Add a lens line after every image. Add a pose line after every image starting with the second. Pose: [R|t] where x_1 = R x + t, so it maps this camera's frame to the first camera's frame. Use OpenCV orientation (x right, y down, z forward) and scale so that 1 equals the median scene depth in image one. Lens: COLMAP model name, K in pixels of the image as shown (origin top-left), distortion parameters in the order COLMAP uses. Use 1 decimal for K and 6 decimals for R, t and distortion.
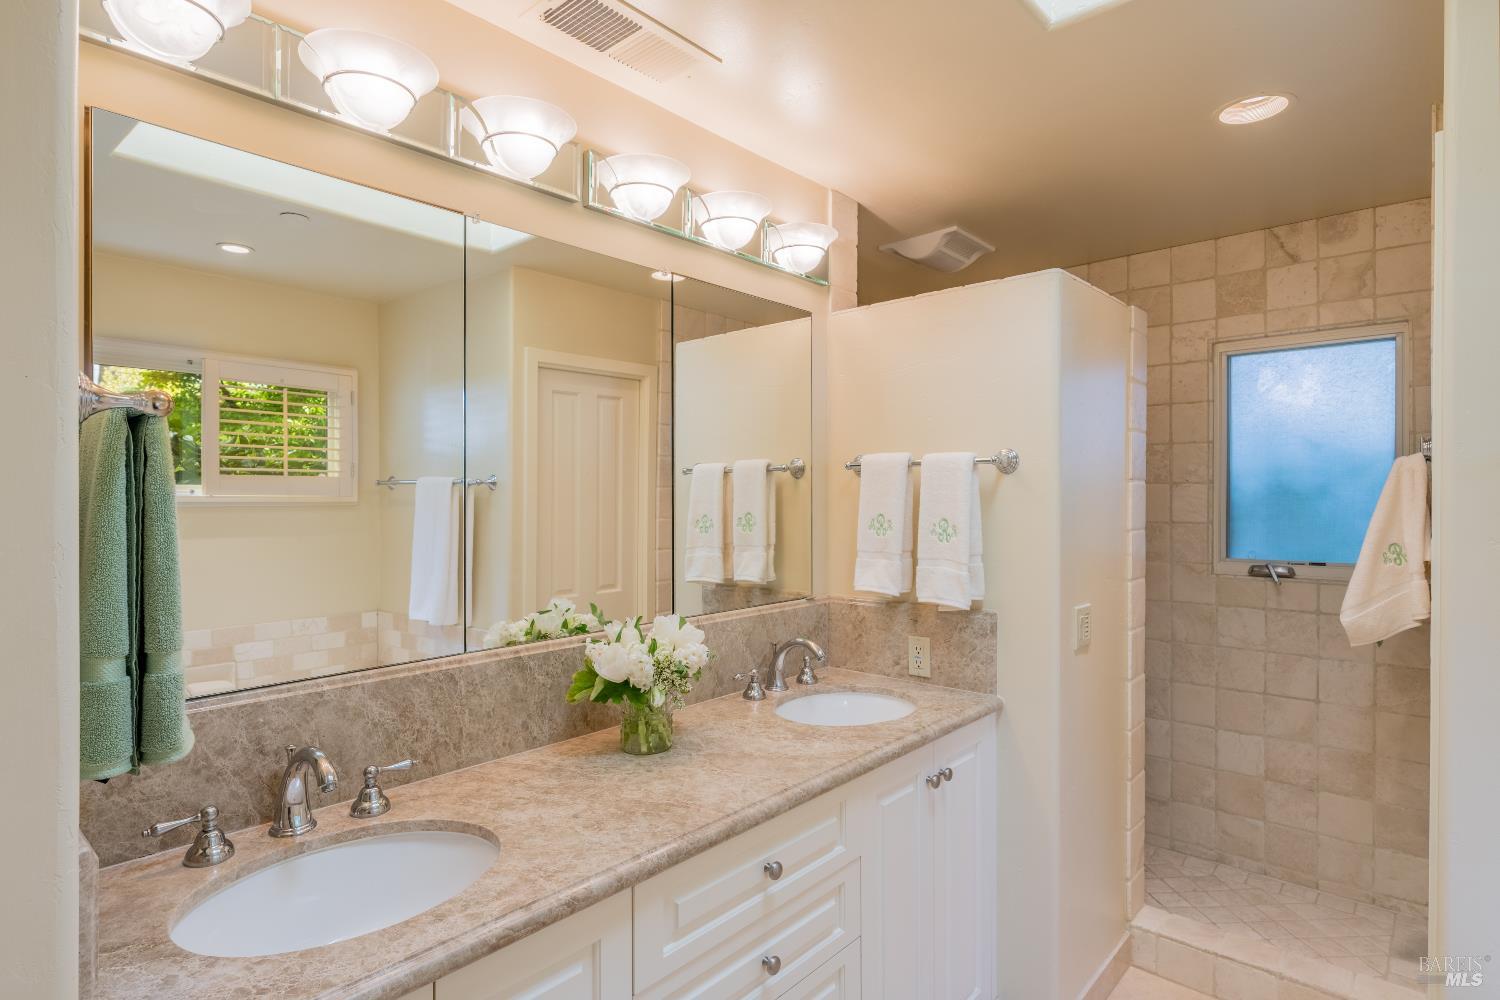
lens RADIAL K [[775.7, 0, 748.0], [0, 775.7, 508.6], [0, 0, 1]] dist [0.000668, -0.000320]
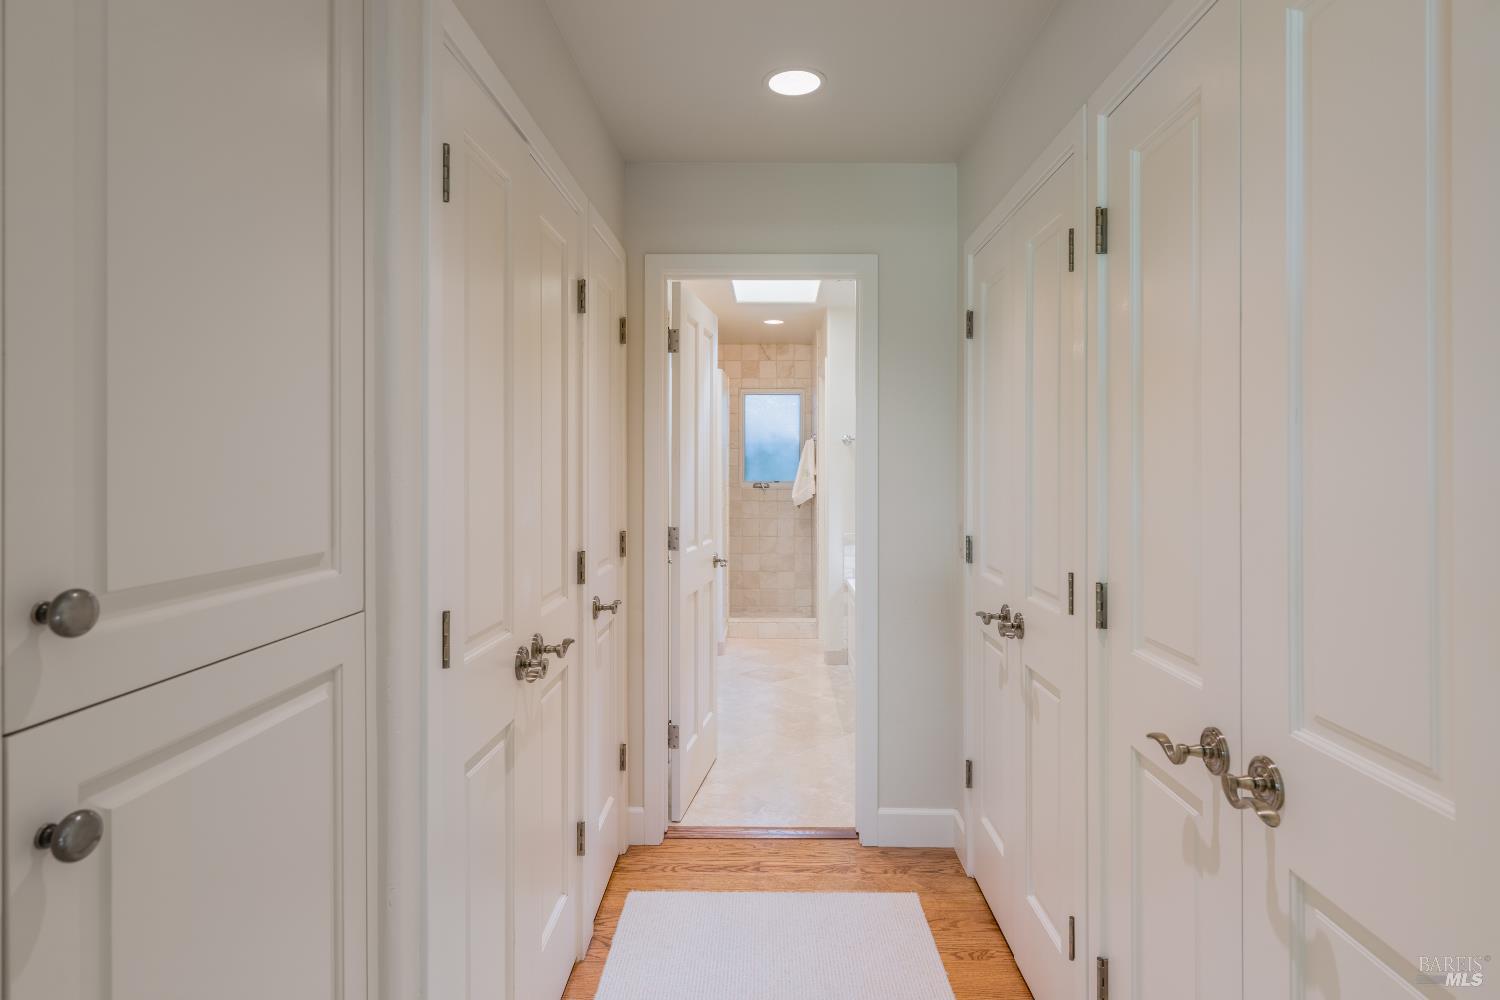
lens RADIAL K [[775.7, 0, 752.3], [0, 775.7, 489.6], [0, 0, 1]] dist [0.000668, -0.000320]
pose [[0.752269, -0.006244, 0.658826, -0.975087], [0.002326, 0.999974, 0.006821, 0.079066], [-0.658852, -0.003599, 0.752264, -0.831900]]
